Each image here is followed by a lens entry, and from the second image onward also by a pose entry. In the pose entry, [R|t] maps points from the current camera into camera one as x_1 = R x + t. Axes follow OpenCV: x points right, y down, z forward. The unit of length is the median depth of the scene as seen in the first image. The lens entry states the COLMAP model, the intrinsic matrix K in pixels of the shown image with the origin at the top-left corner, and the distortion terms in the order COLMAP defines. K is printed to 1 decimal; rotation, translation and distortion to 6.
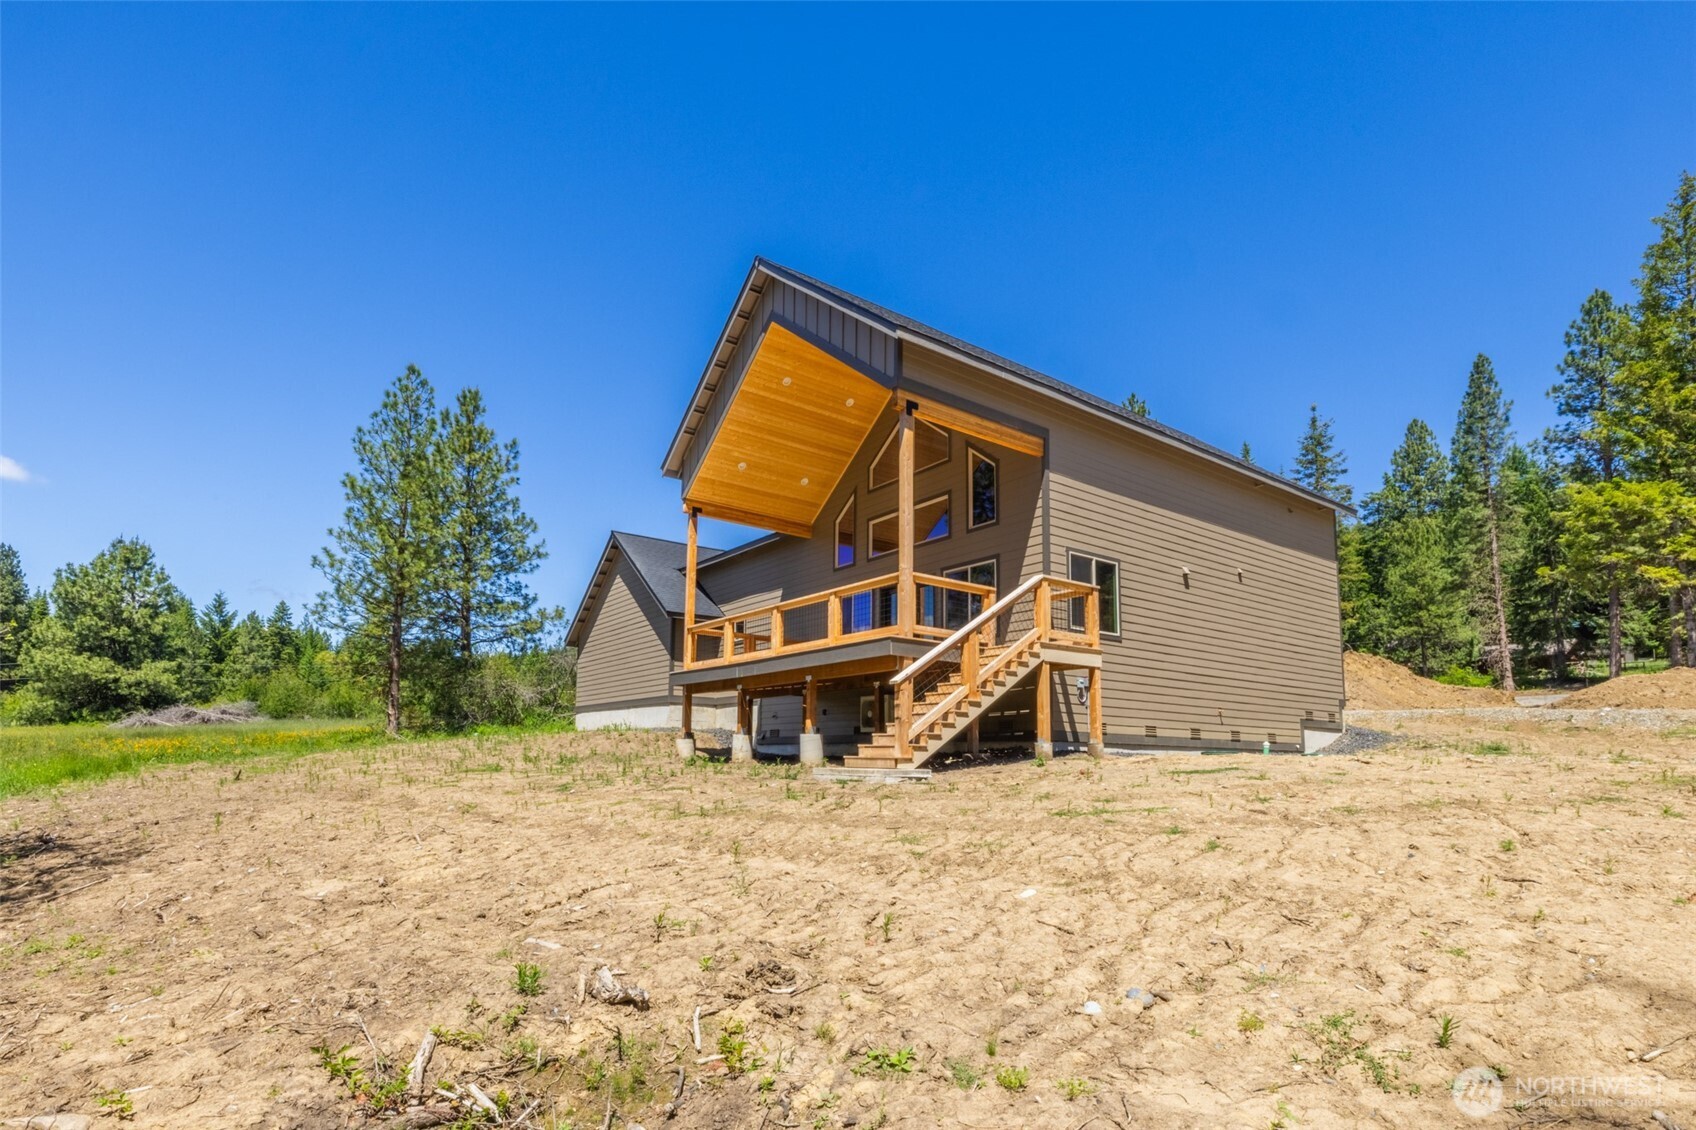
lens RADIAL K [[855.4, 0, 857.4], [0, 855.4, 655.7], [0, 0, 1]] dist [0.002270, 0.001059]
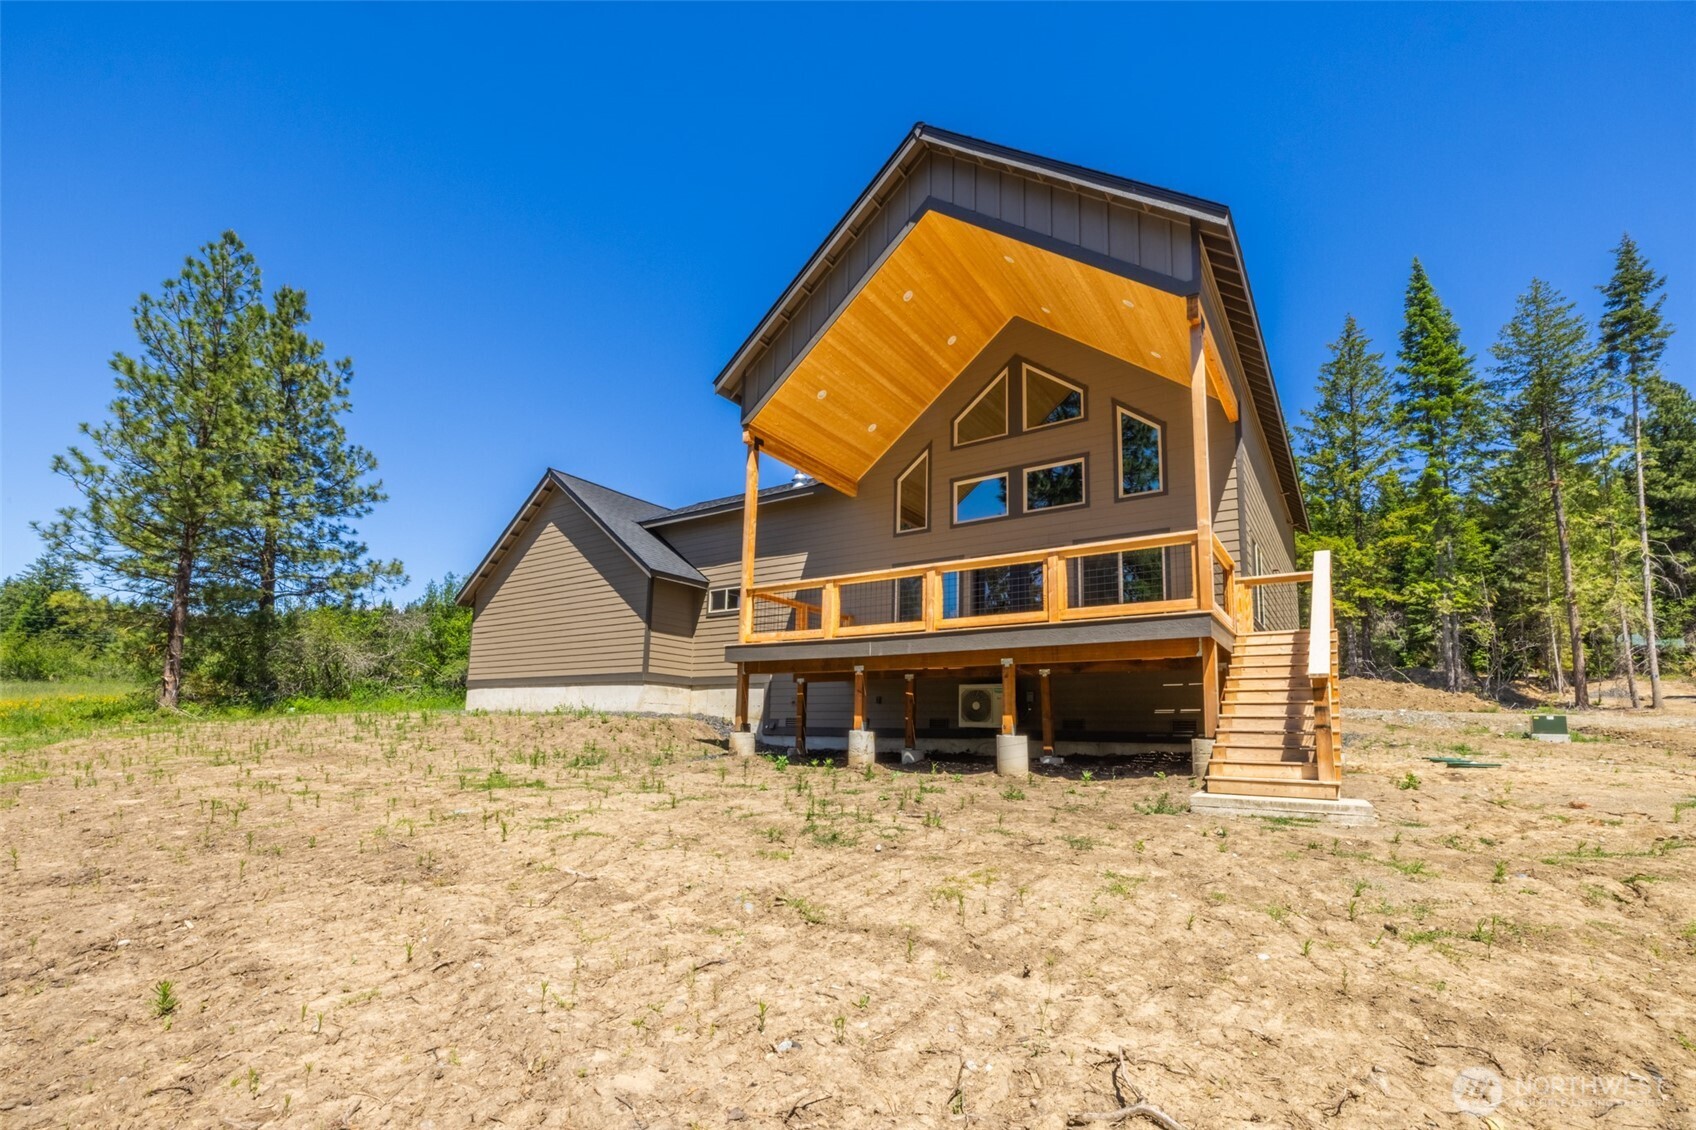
lens RADIAL K [[734.3, 0, 843.5], [0, 734.3, 624.4], [0, 0, 1]] dist [0.004851, 0.000422]
pose [[0.946911, 0.057463, 0.316319, -0.186892], [-0.049927, 0.998244, -0.031885, 0.009649], [-0.317596, 0.014399, 0.948117, 0.195011]]
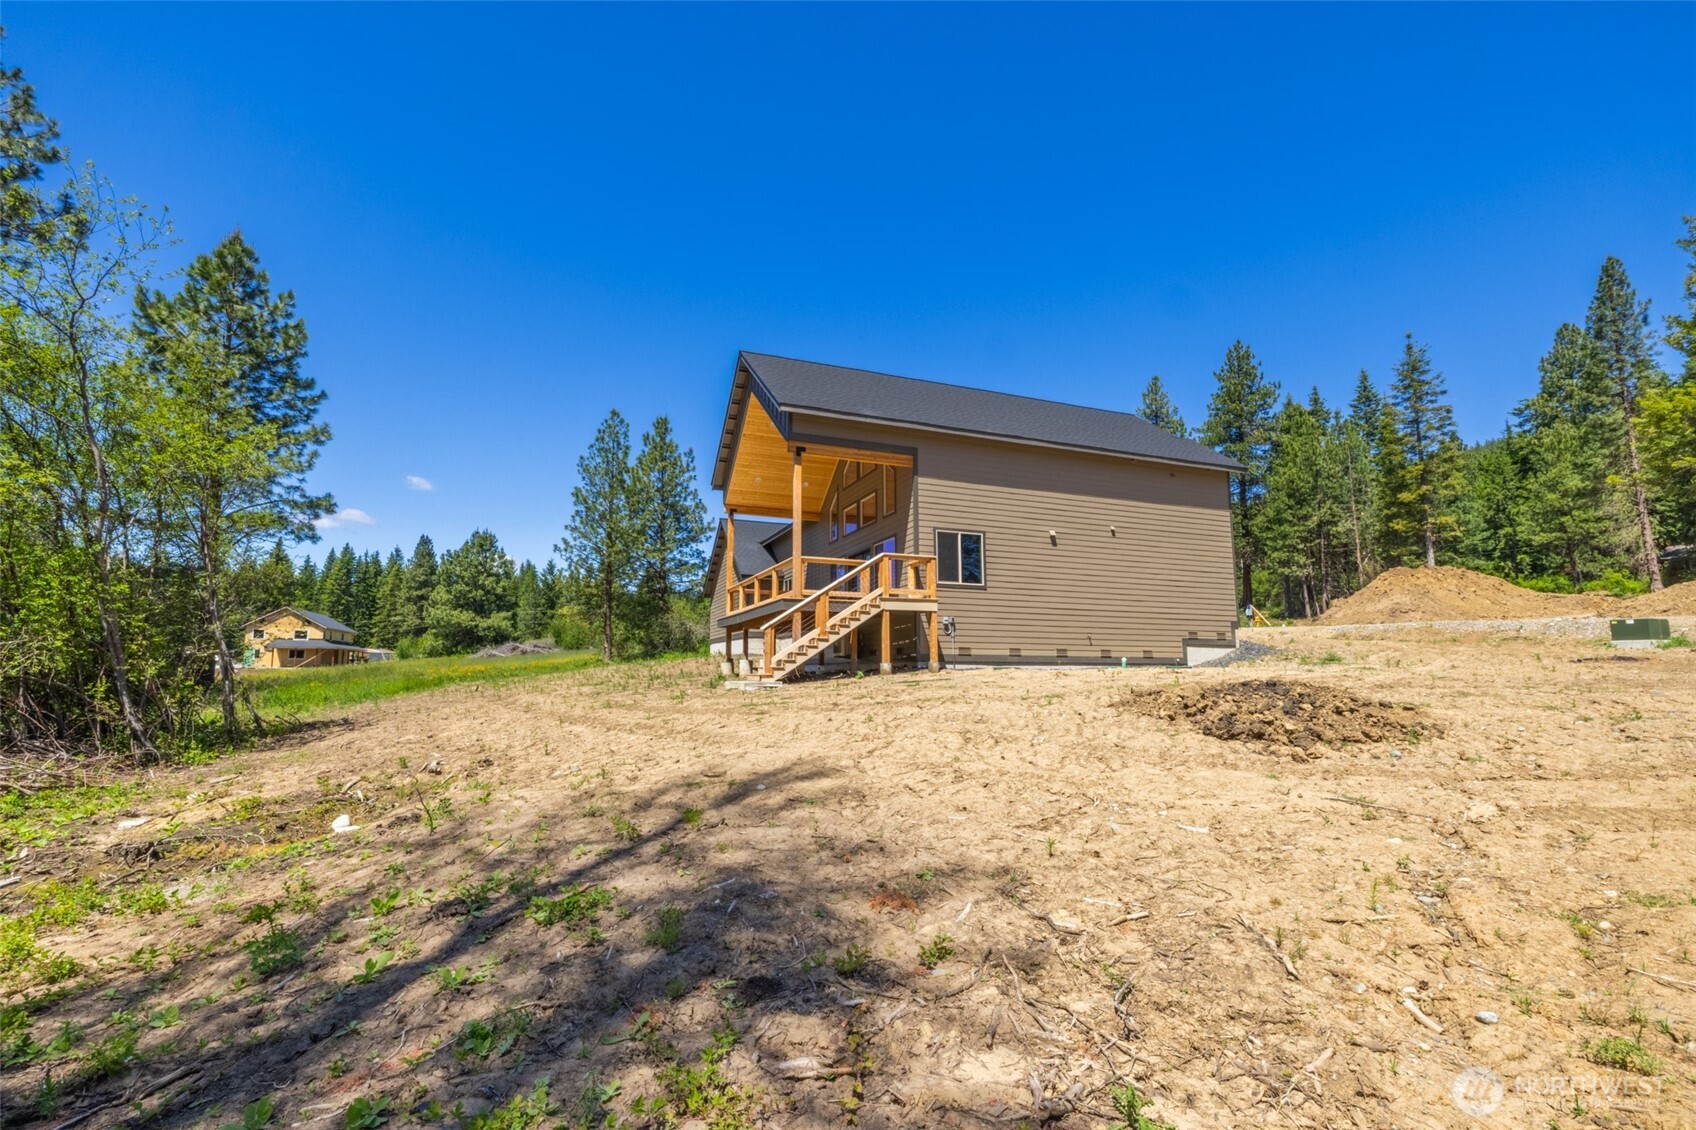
lens RADIAL K [[734.3, 0, 866.4], [0, 734.3, 568.7], [0, 0, 1]] dist [0.004851, 0.000422]
pose [[0.965518, -0.049597, -0.255567, 0.214519], [0.044547, 0.998681, -0.025514, -0.014254], [0.256495, 0.013249, 0.966455, -0.112020]]
